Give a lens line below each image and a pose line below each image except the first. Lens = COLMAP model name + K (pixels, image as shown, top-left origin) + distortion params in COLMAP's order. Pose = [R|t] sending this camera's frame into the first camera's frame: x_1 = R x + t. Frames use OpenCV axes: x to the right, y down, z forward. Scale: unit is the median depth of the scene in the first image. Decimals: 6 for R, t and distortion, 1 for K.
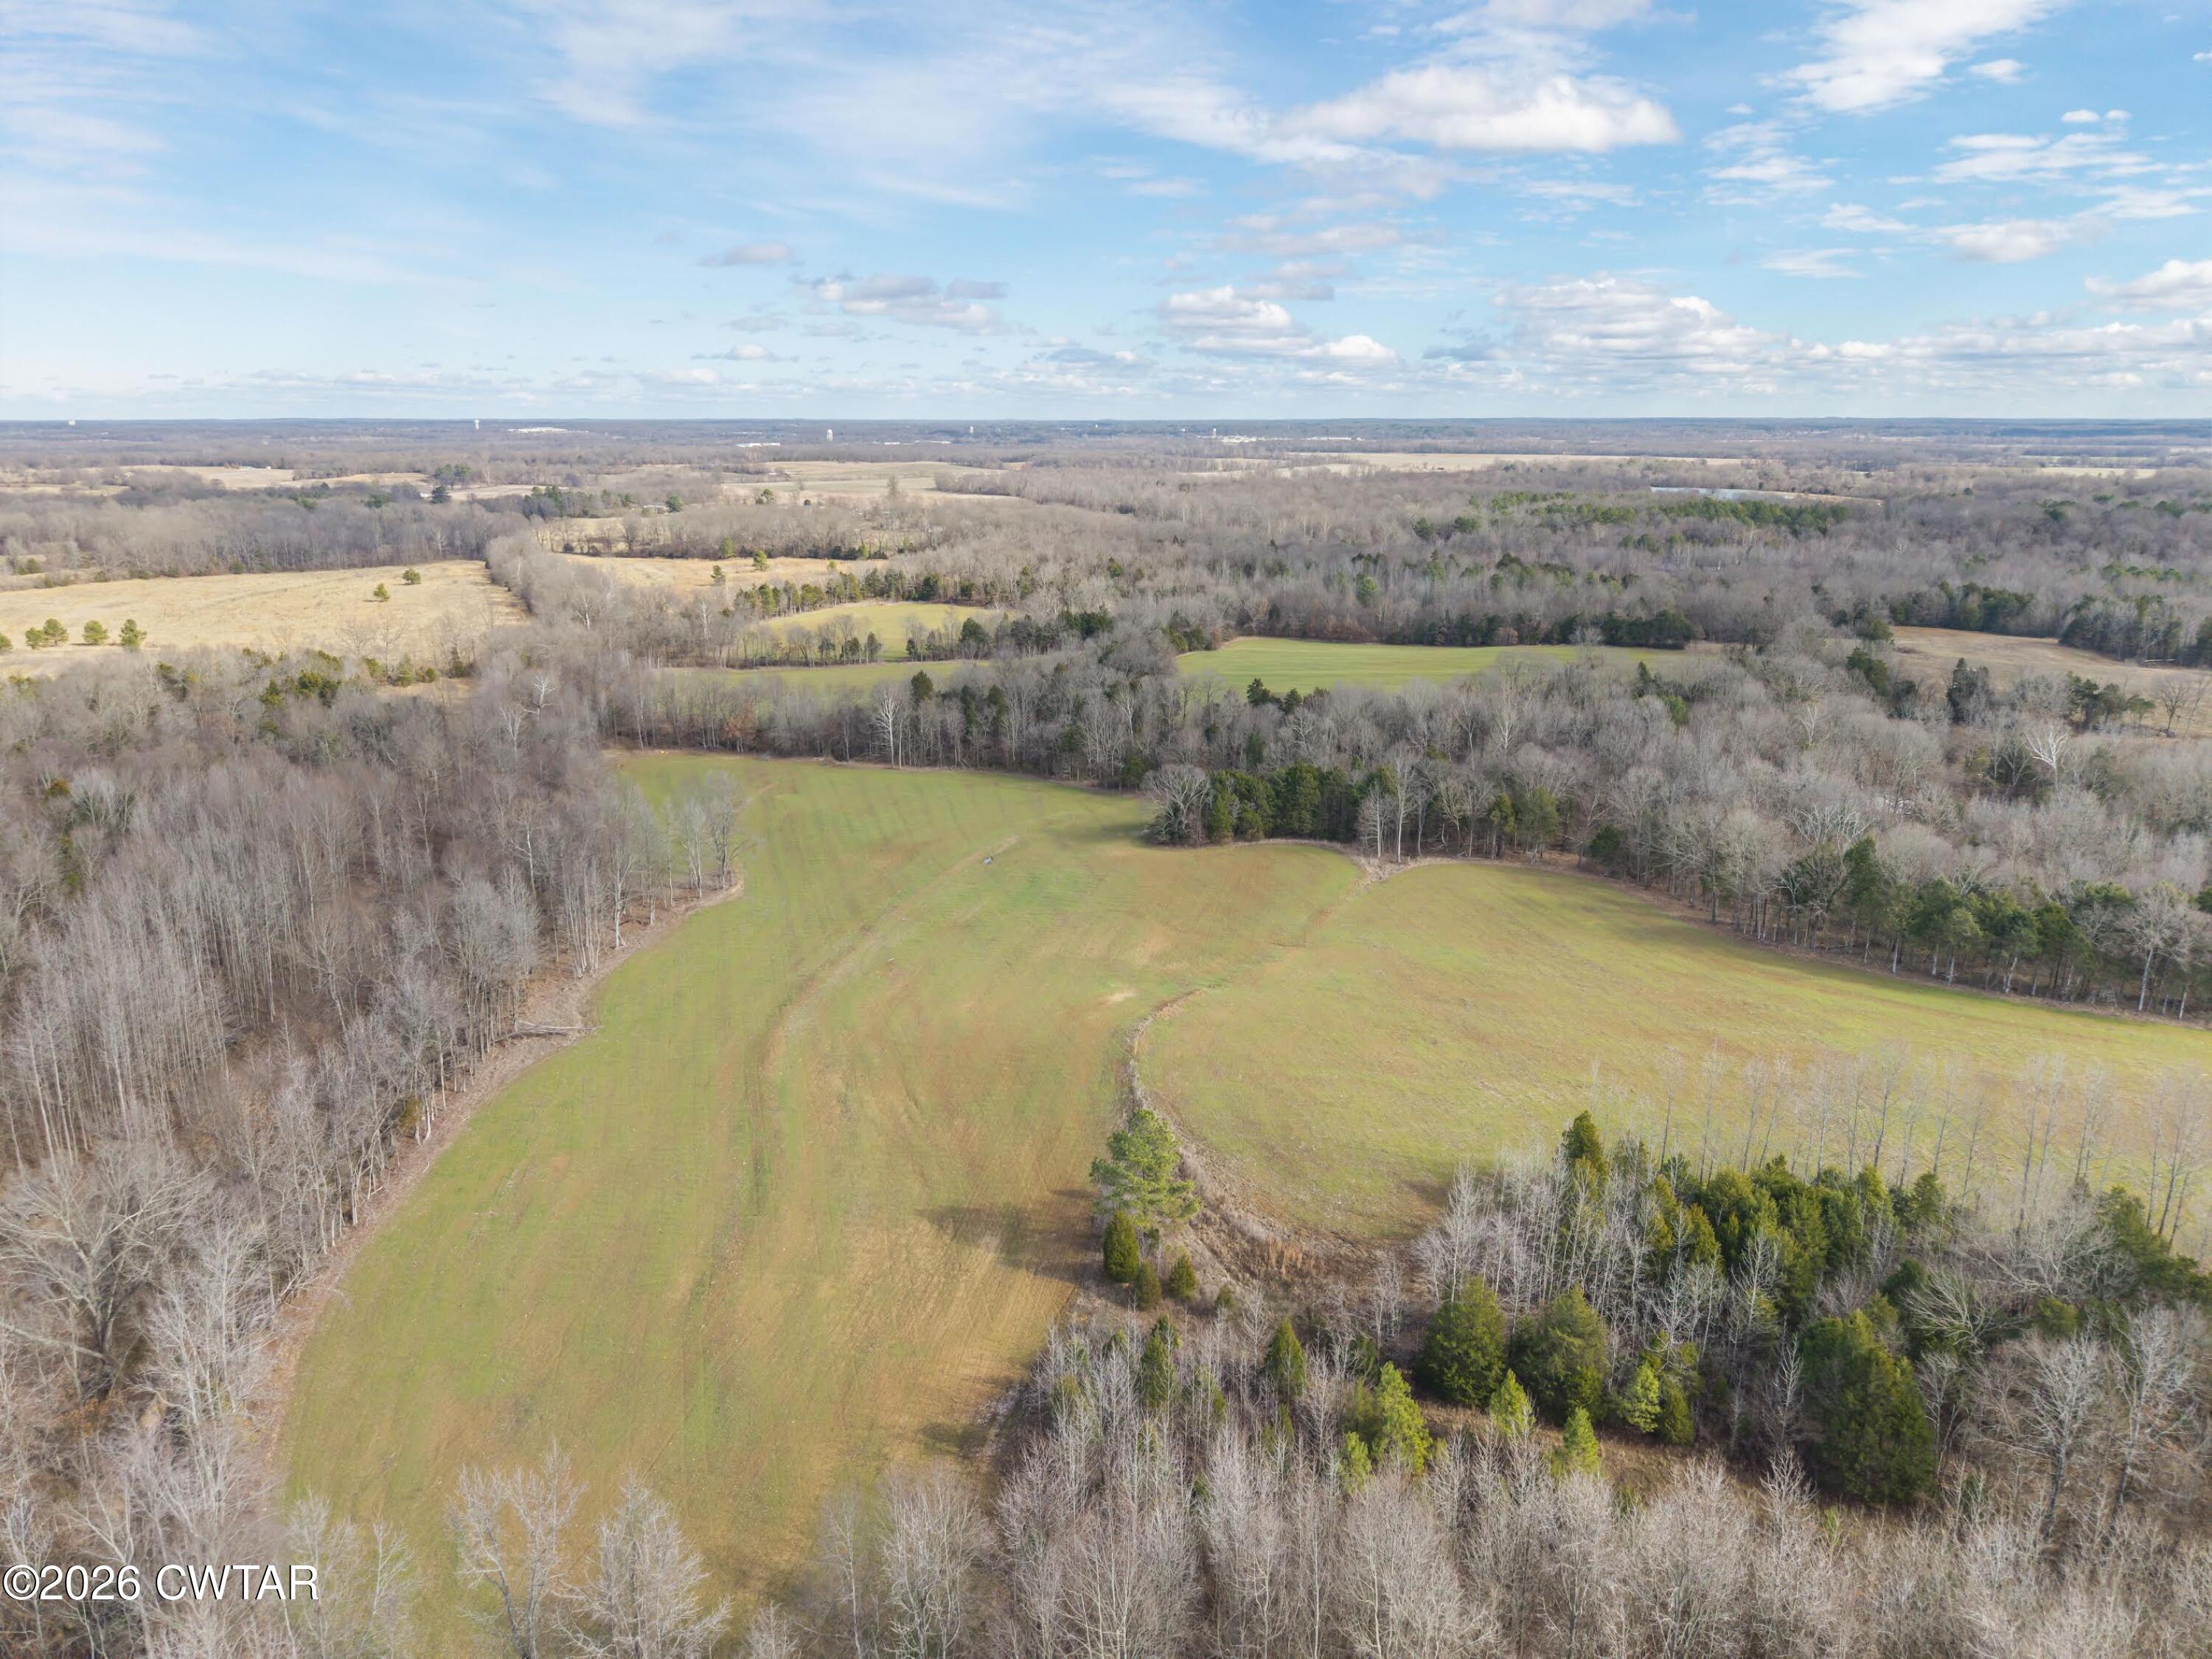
lens RADIAL K [[1550.0, 0, 1118.1], [0, 1550.0, 827.6], [0, 0, 1]] dist [0.112266, -0.153667]
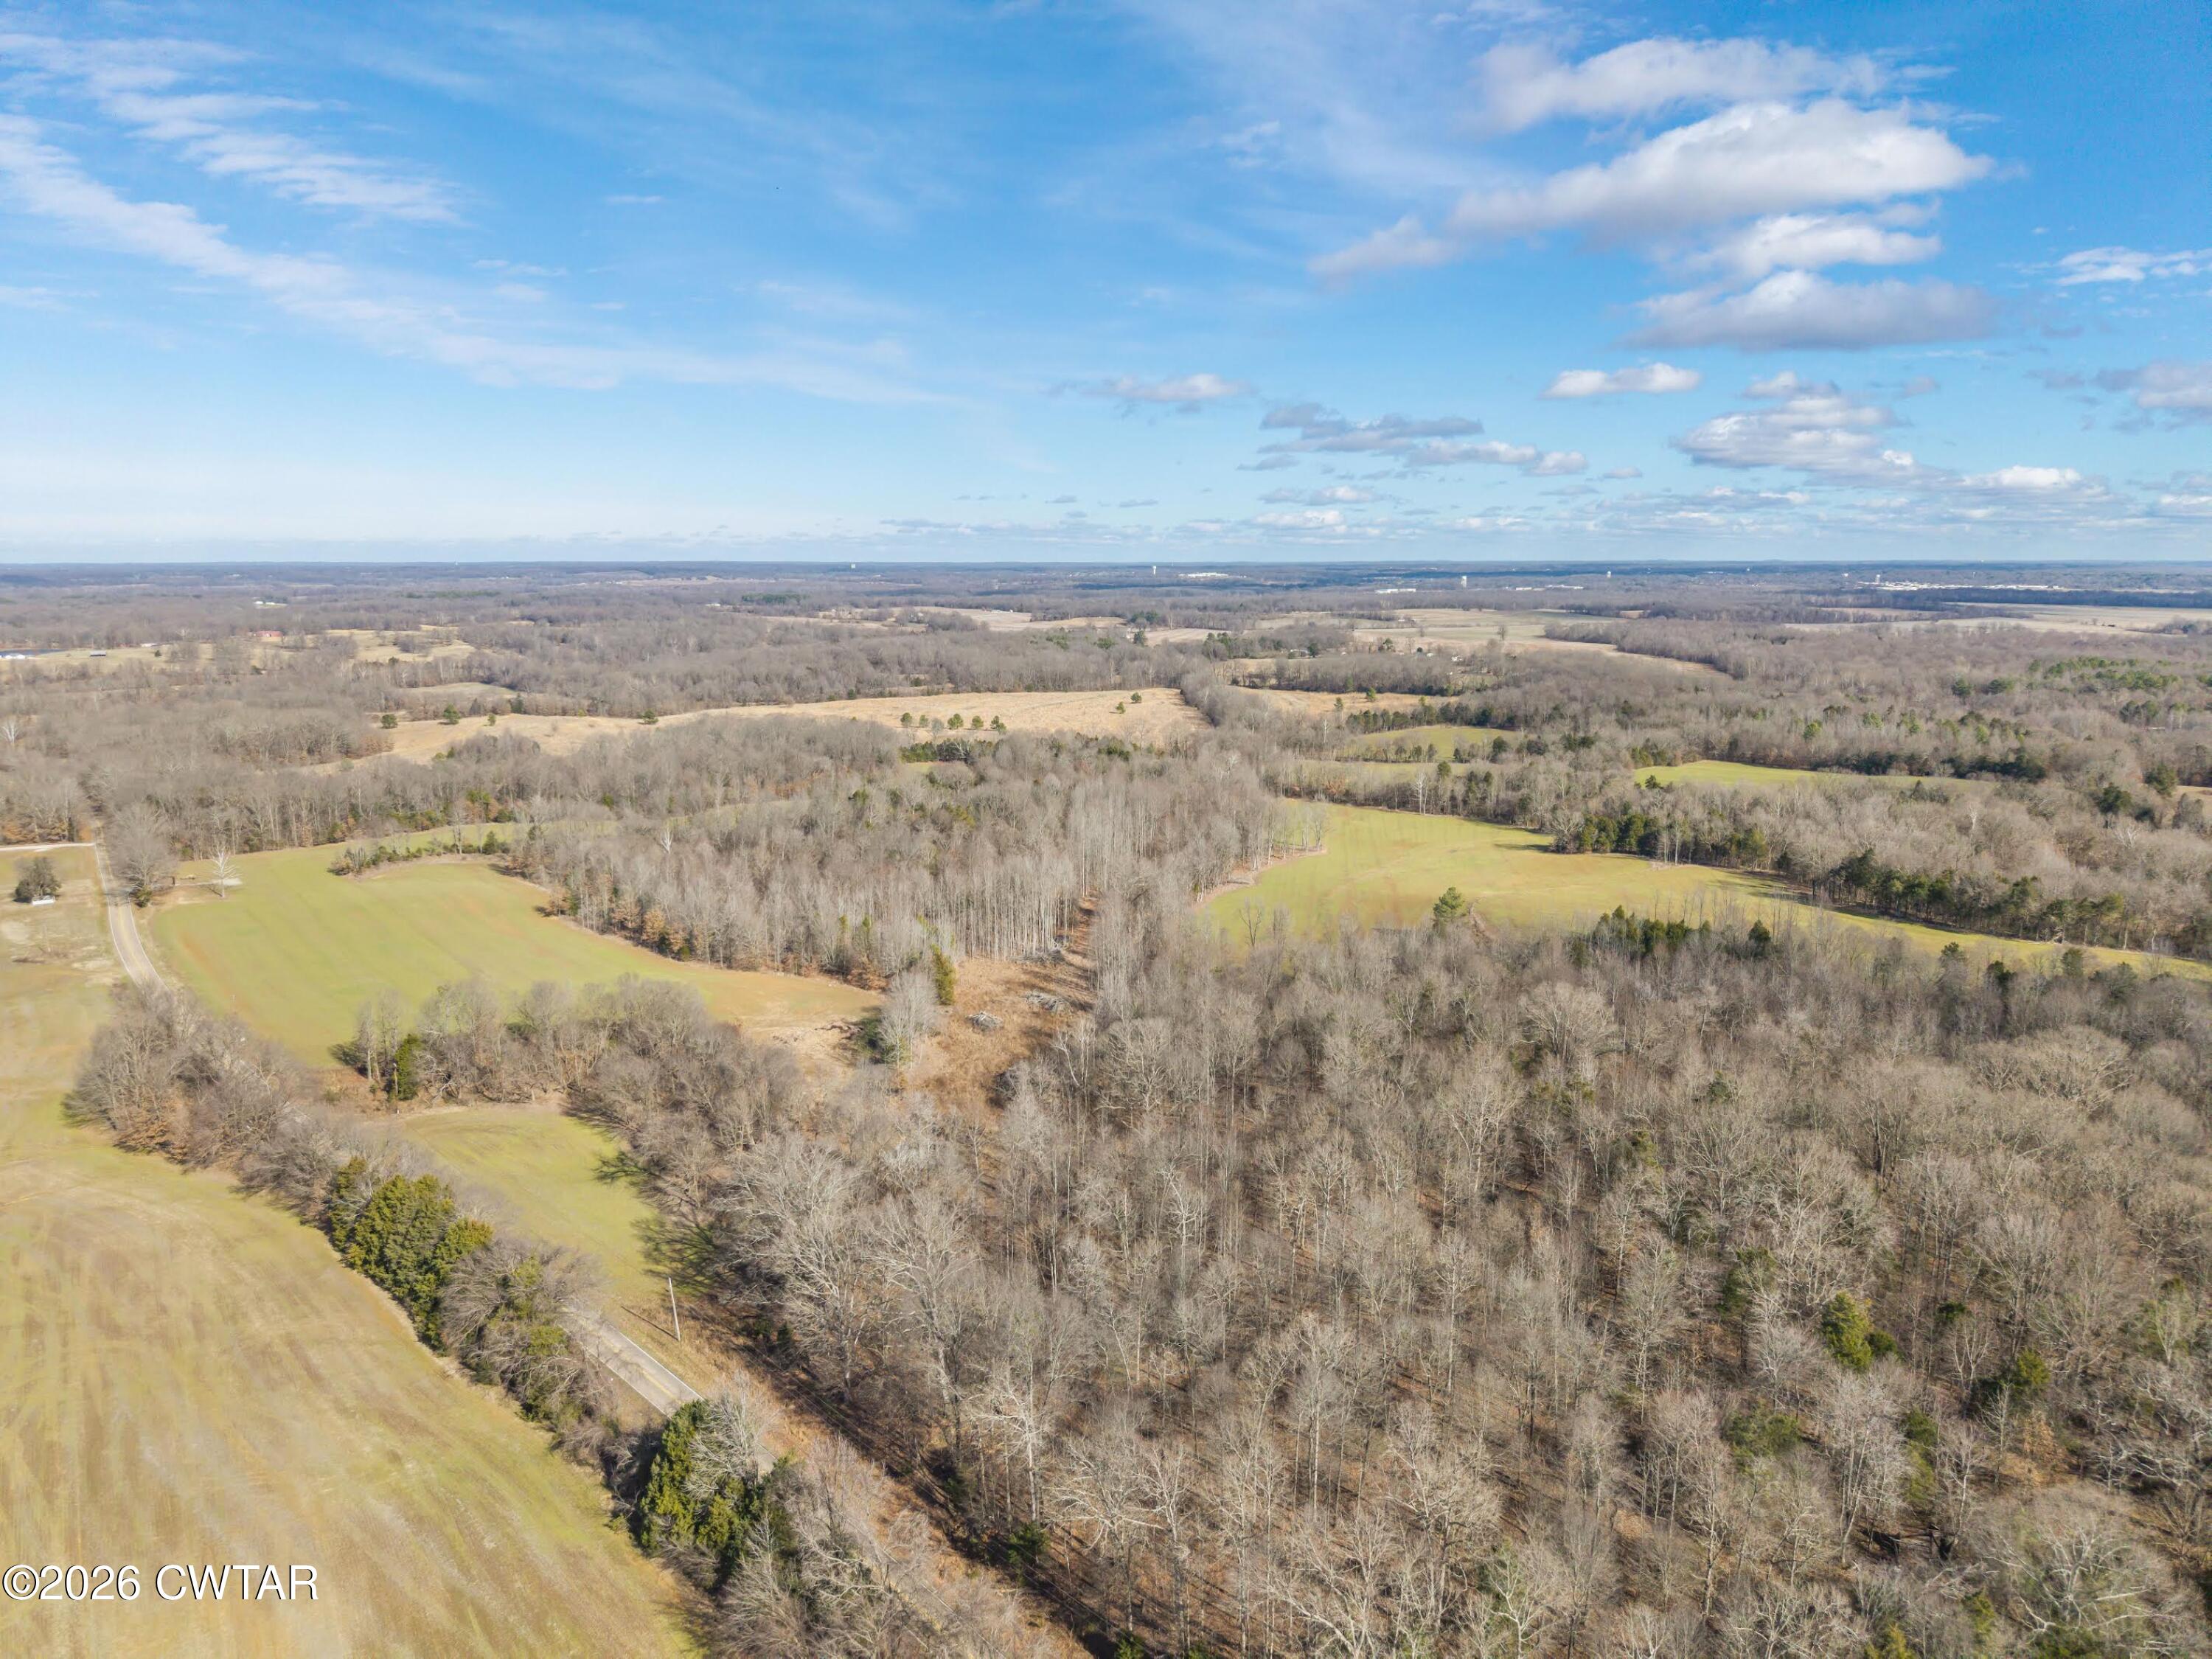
lens RADIAL K [[1550.0, 0, 1118.1], [0, 1550.0, 827.6], [0, 0, 1]] dist [0.112266, -0.153667]
pose [[0.922481, 0.072379, -0.379197, 0.094970], [-0.104741, 0.992347, -0.065391, 0.058587], [0.371562, 0.100040, 0.923002, -0.336457]]
